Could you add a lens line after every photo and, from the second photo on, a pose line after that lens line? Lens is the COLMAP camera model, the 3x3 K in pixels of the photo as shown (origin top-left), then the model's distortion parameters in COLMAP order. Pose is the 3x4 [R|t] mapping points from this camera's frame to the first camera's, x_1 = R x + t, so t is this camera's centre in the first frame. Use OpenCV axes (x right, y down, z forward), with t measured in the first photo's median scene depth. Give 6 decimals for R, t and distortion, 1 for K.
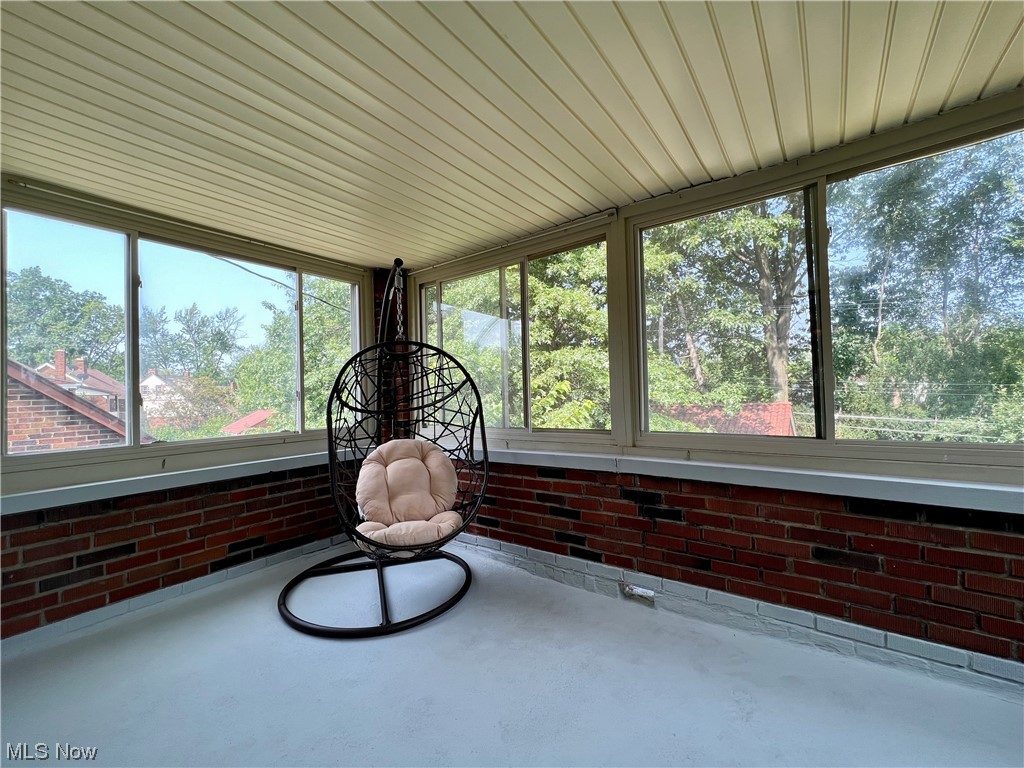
lens RADIAL K [[407.6, 0, 508.8], [0, 407.6, 383.8], [0, 0, 1]] dist [-0.012849, -0.000218]
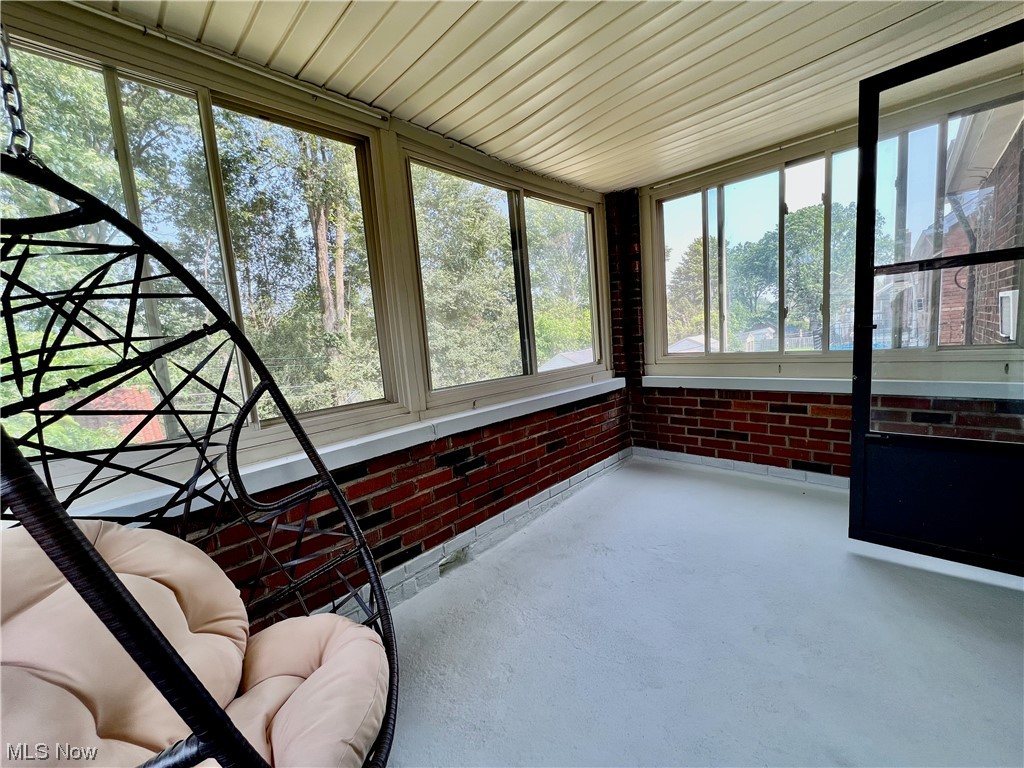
lens RADIAL K [[407.6, 0, 508.6], [0, 407.6, 387.0], [0, 0, 1]] dist [-0.012849, -0.000218]
pose [[0.104390, -0.101856, 0.989307, -0.495206], [0.045995, 0.994172, 0.097504, 0.025072], [-0.993472, 0.035325, 0.108467, 0.655945]]
